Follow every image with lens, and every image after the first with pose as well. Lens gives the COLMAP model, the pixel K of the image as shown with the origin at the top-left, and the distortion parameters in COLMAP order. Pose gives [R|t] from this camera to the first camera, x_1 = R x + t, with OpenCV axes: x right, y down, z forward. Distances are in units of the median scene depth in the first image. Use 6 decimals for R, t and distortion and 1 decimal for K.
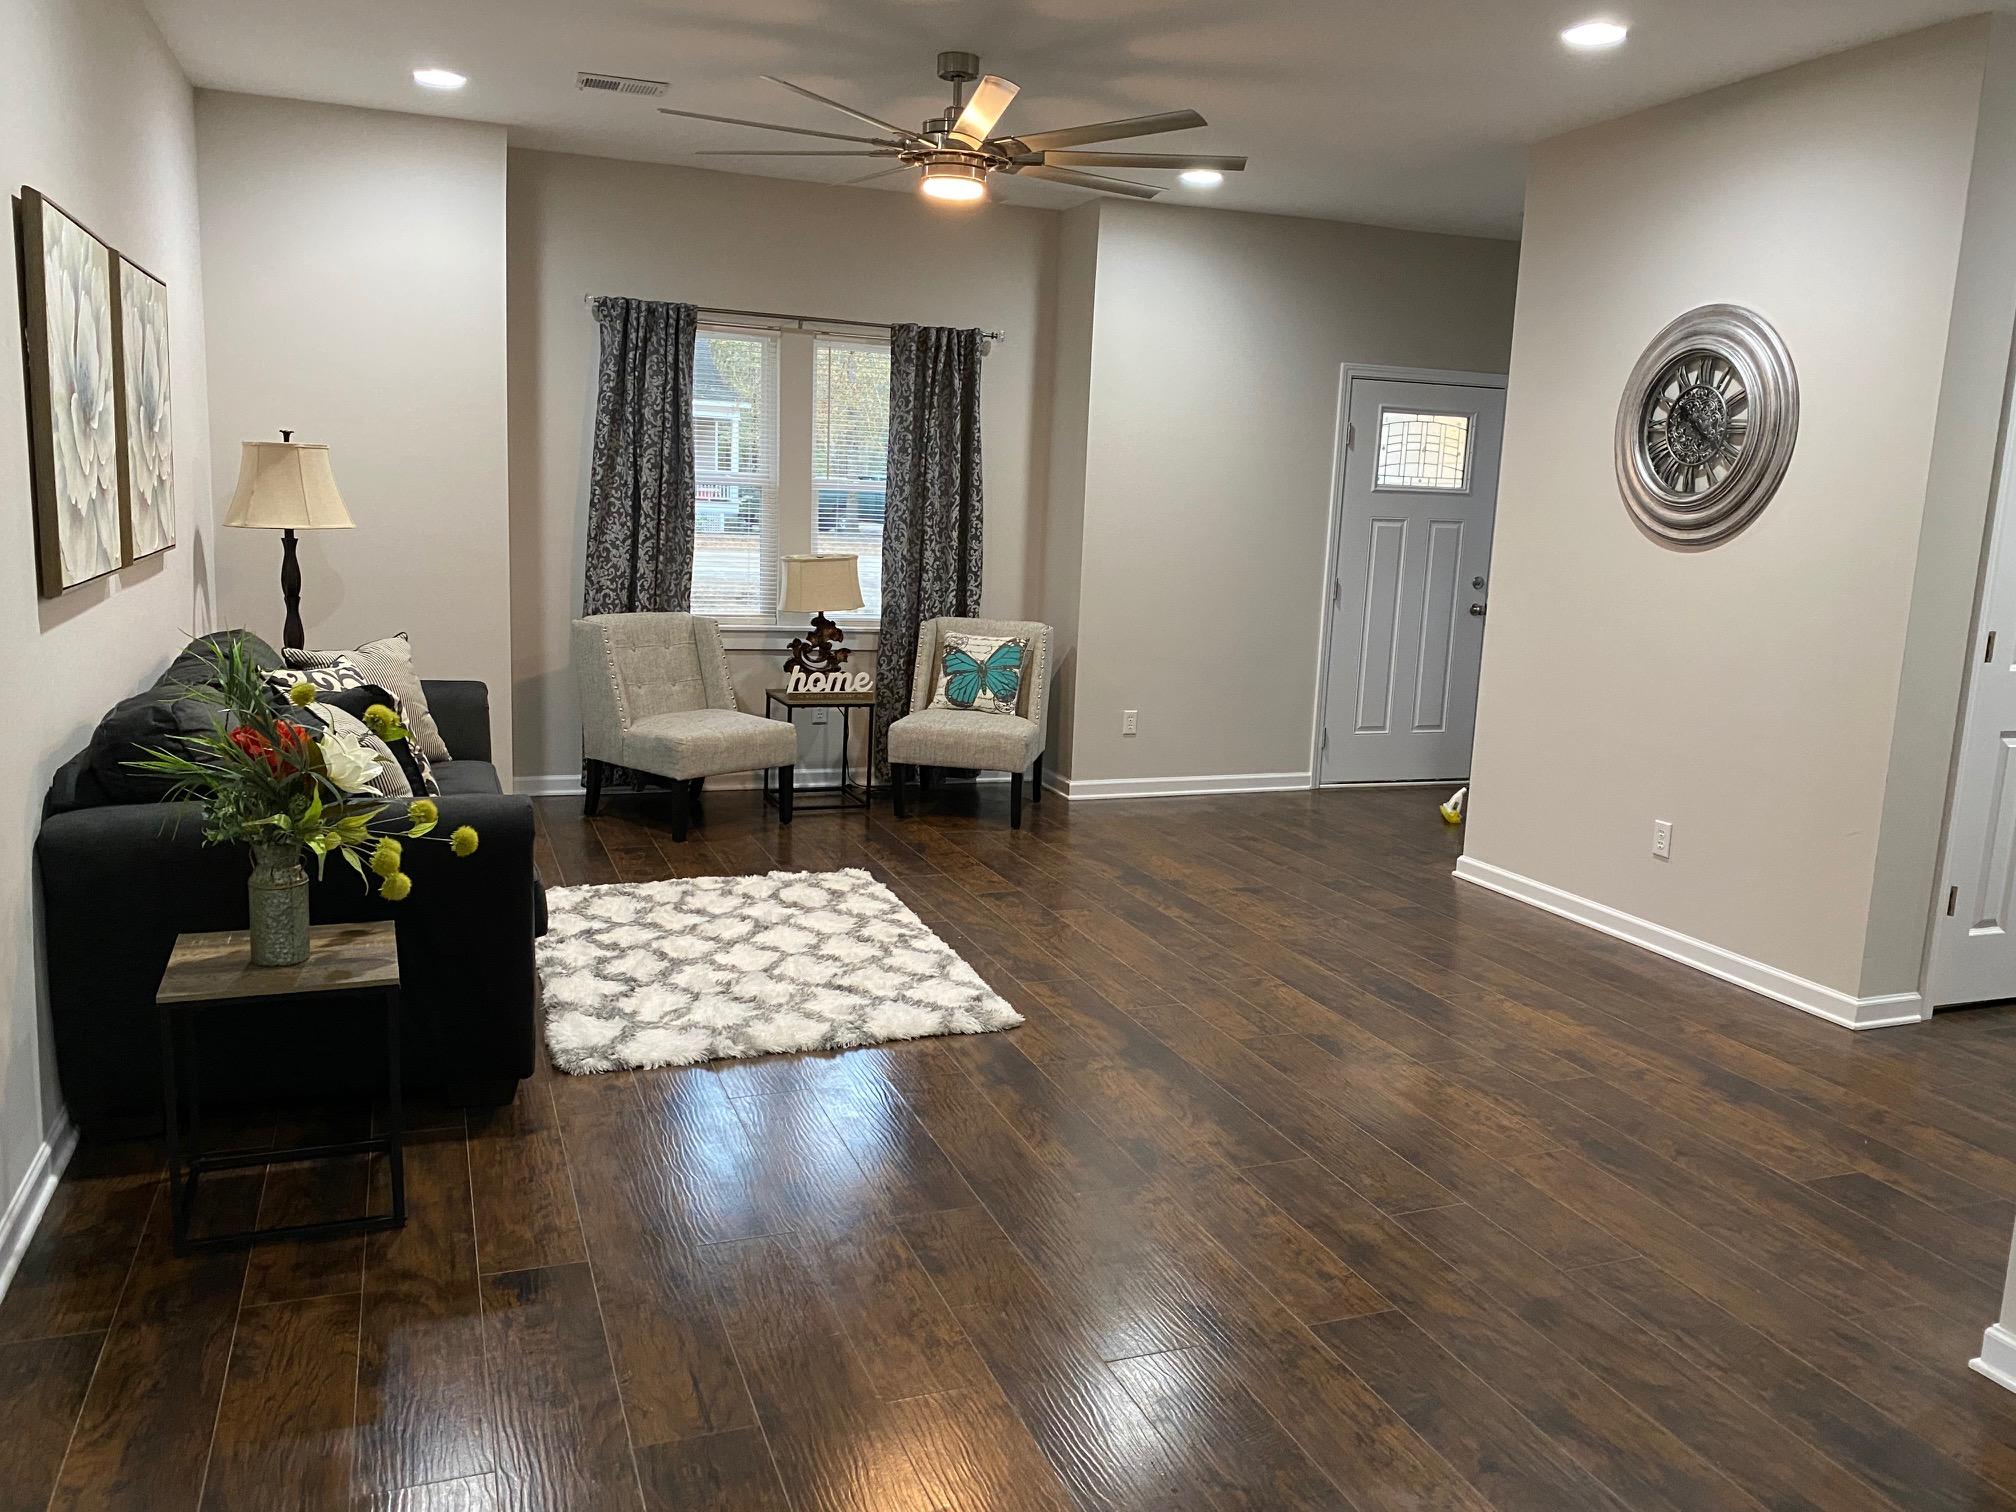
lens RADIAL K [[1529.3, 0, 1004.2], [0, 1529.3, 752.0], [0, 0, 1]] dist [0.002131, 0.001631]
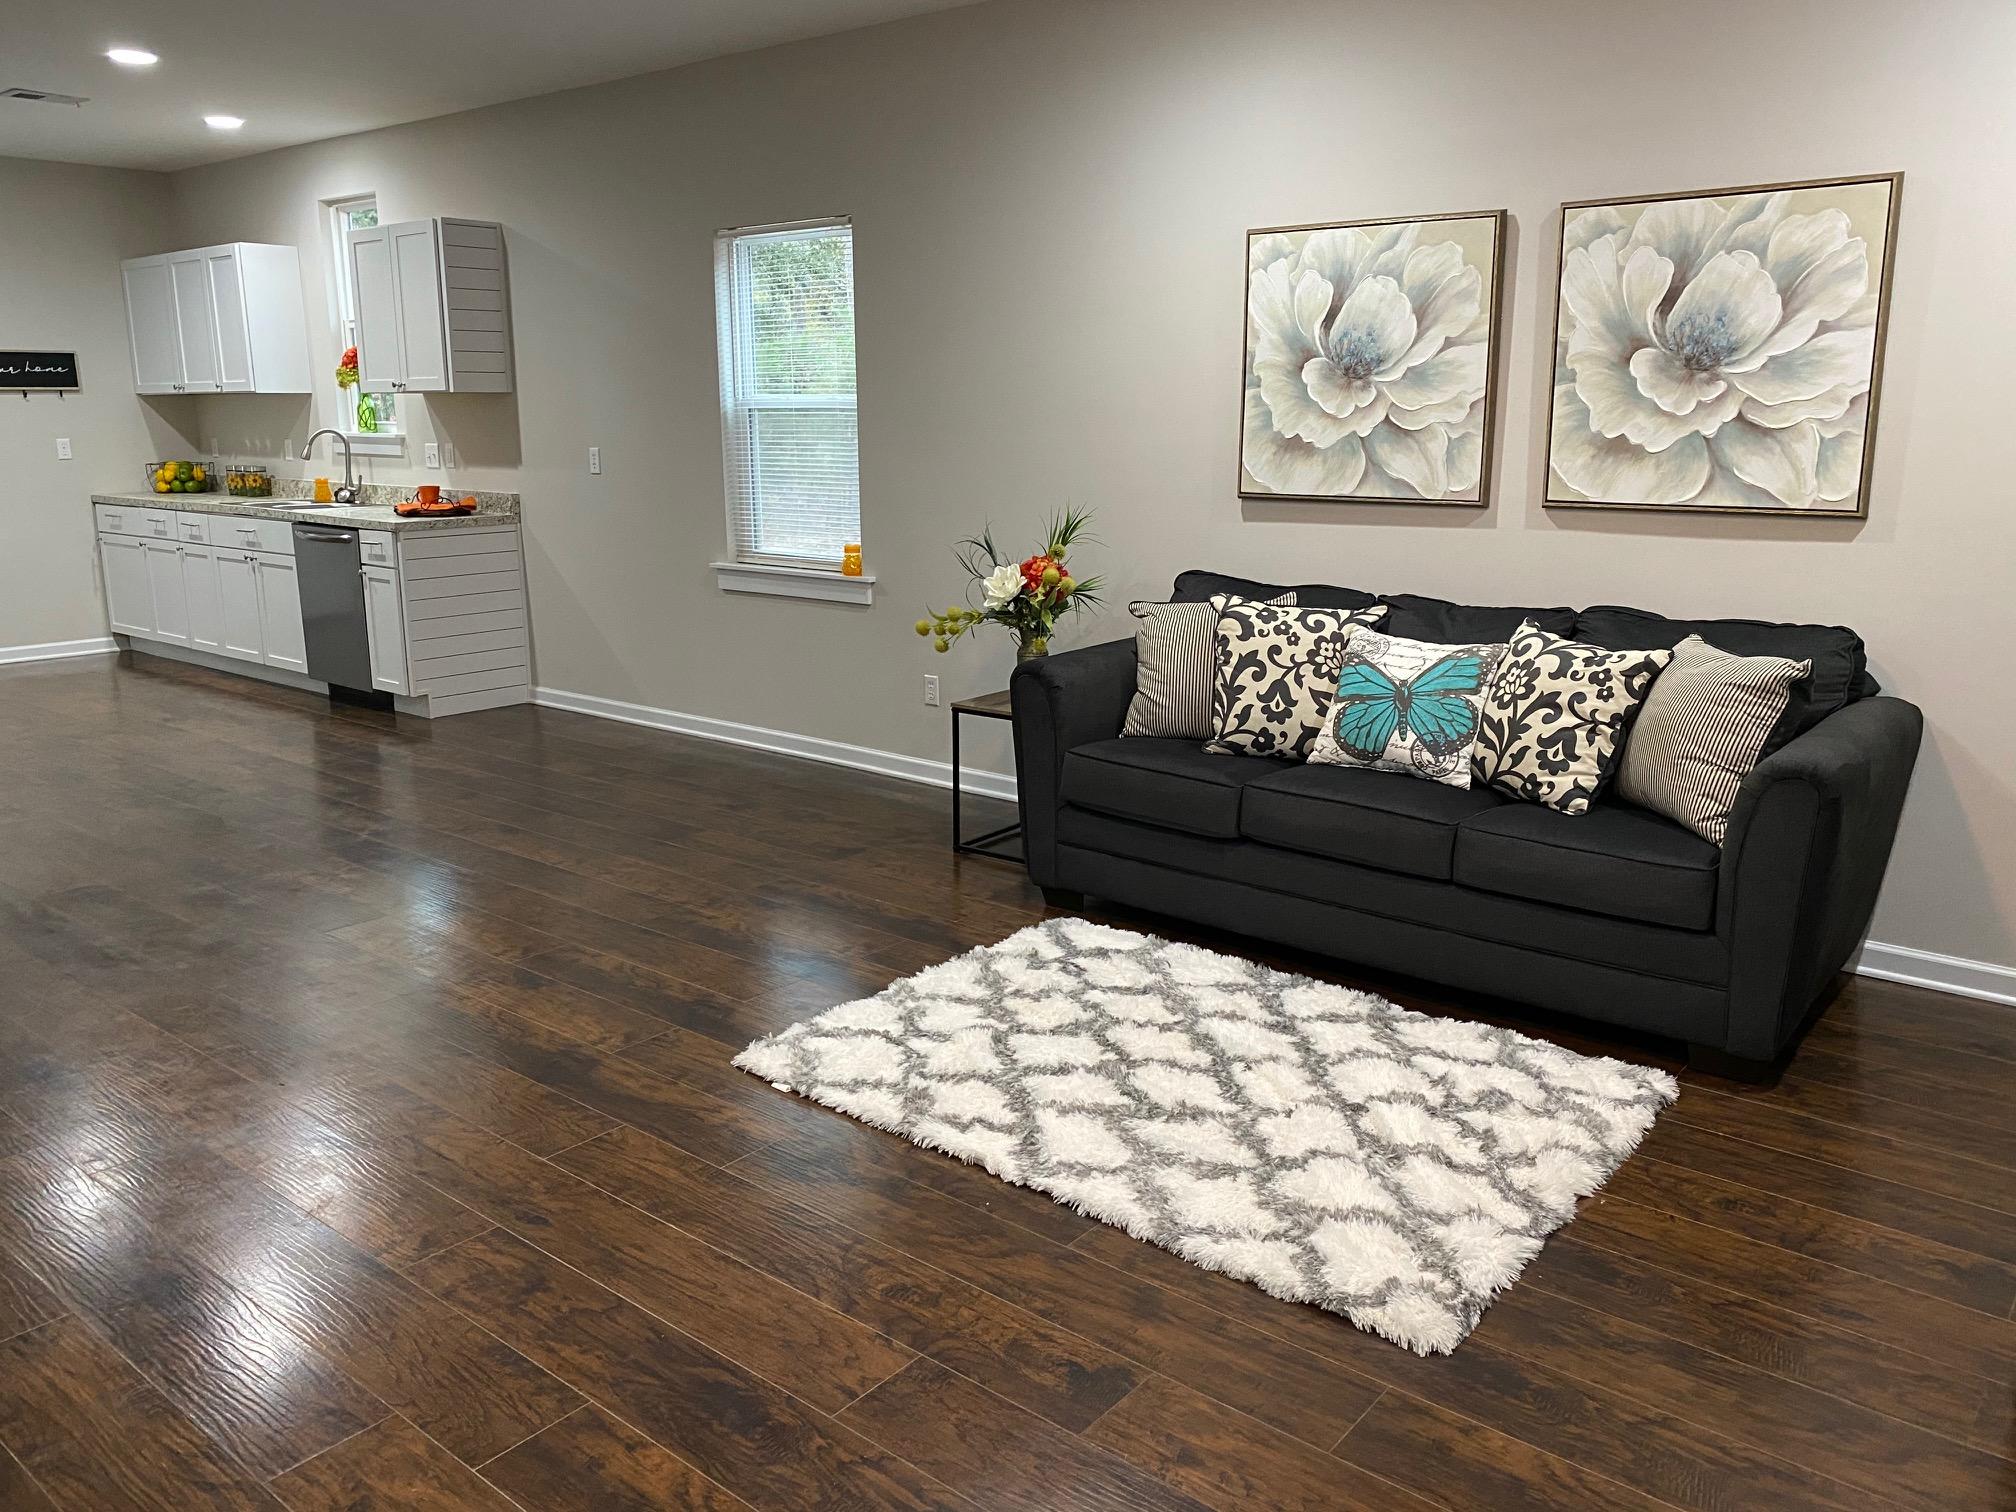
lens RADIAL K [[1529.3, 0, 1013.2], [0, 1529.3, 748.0], [0, 0, 1]] dist [0.002131, 0.001631]
pose [[-0.864160, 0.065533, -0.498931, 0.280057], [-0.123125, 0.933813, 0.335908, -0.270068], [0.487921, 0.351709, -0.798895, 1.688358]]
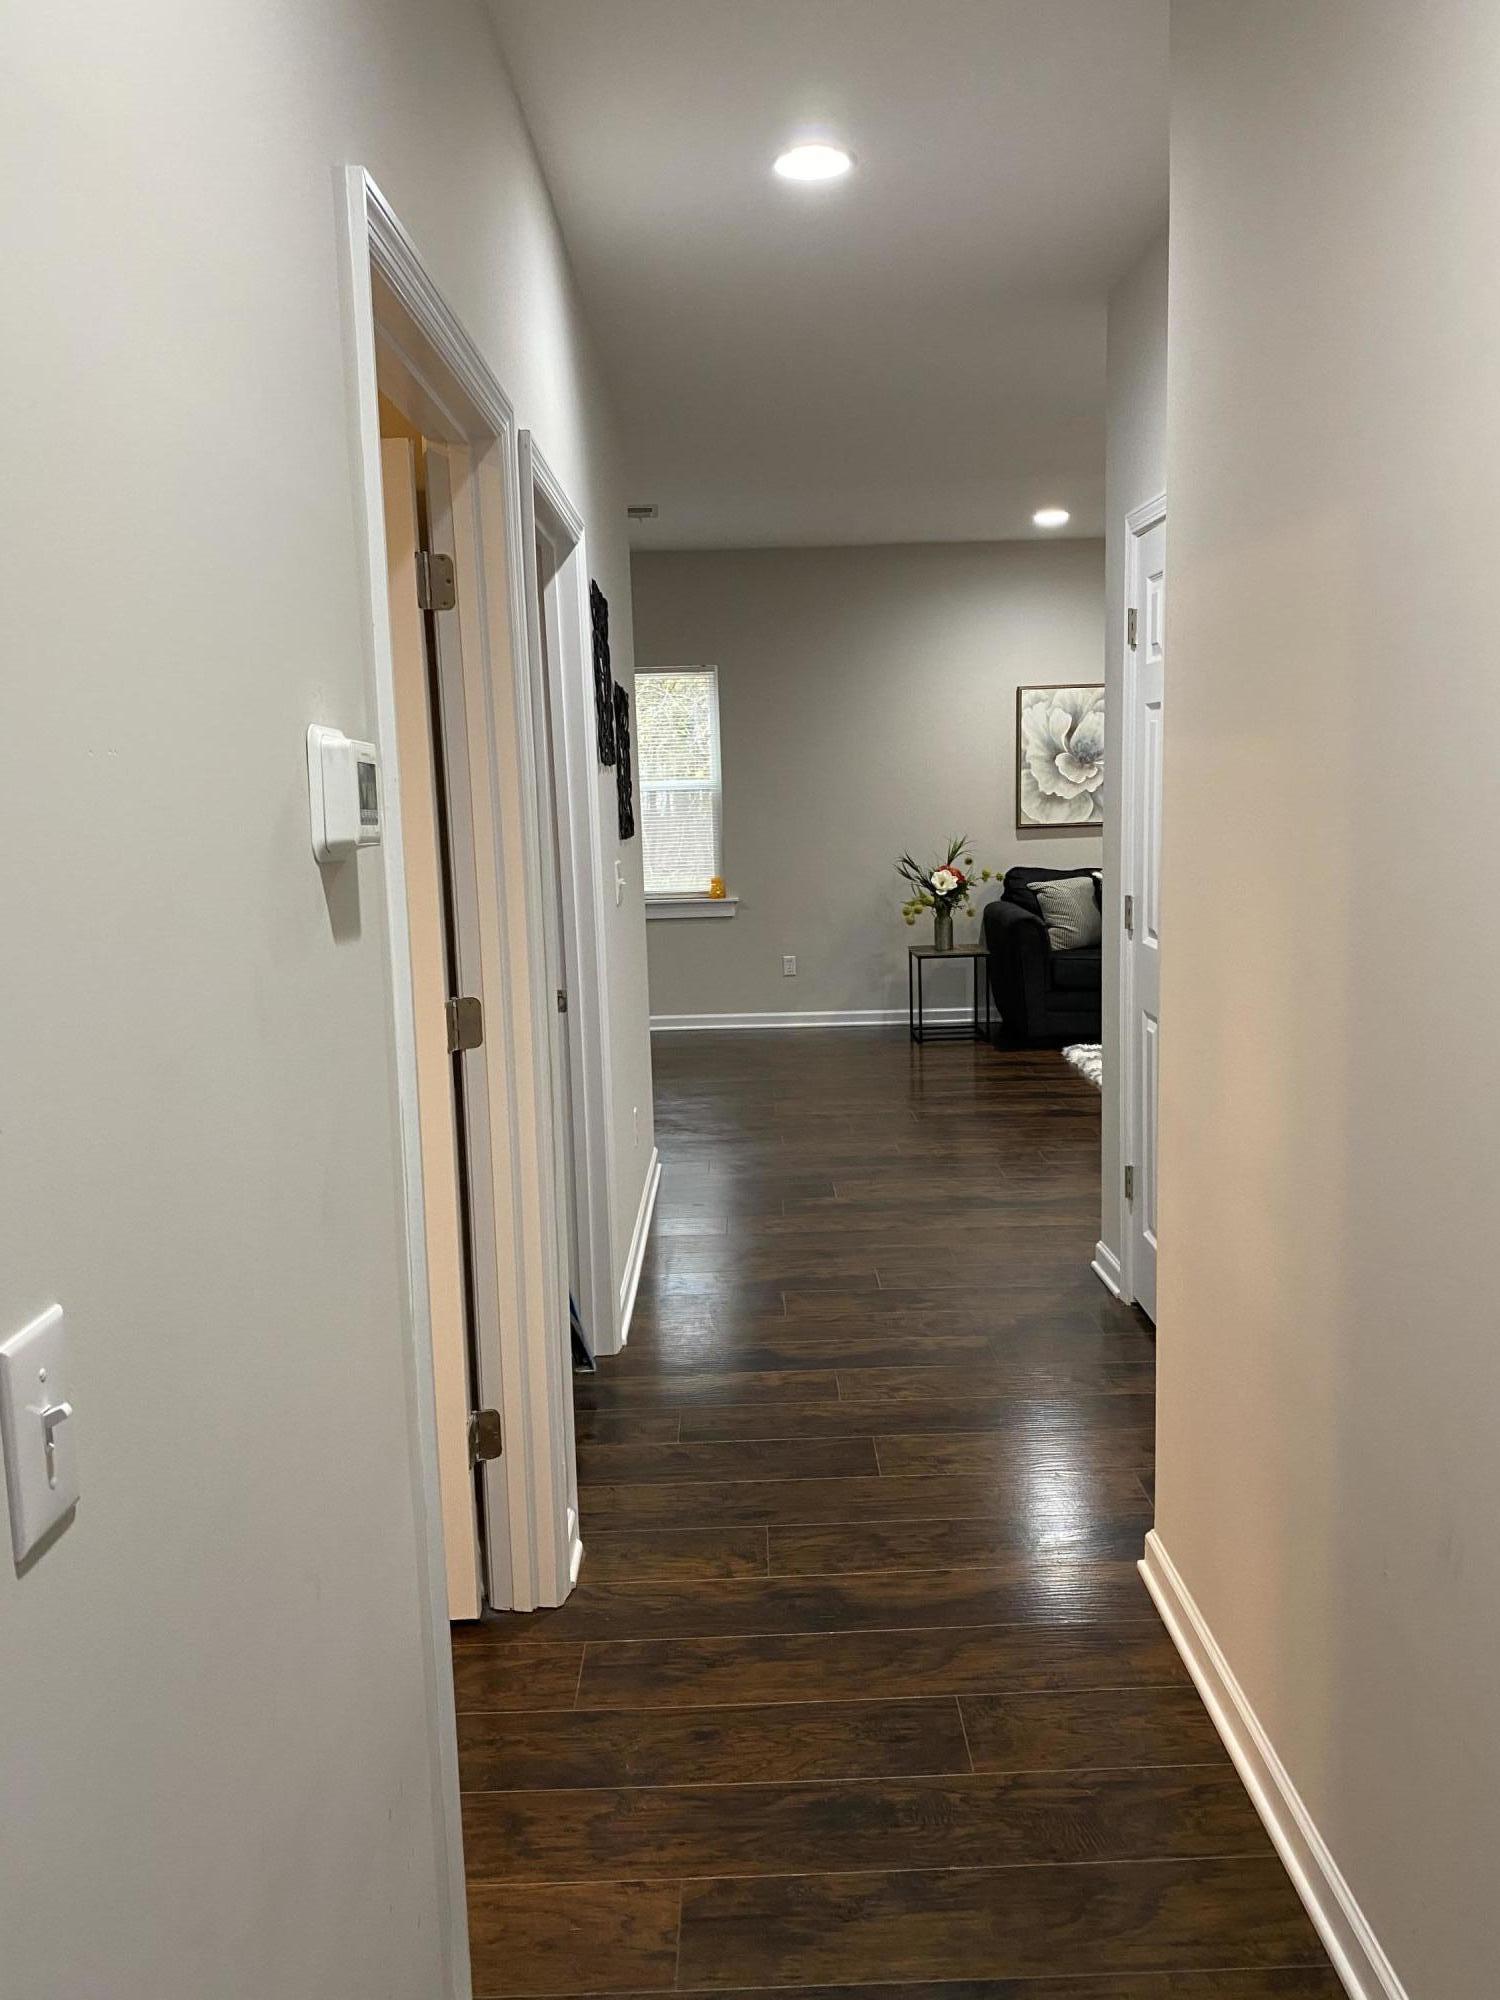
lens RADIAL K [[1517.2, 0, 746.9], [0, 1517.2, 998.9], [0, 0, 1]] dist [0.002131, 0.001631]
pose [[-0.343321, 0.105135, -0.933315, 1.681910], [-0.146450, 0.975568, 0.163767, -0.136522], [0.927730, 0.192909, -0.319536, 1.146946]]
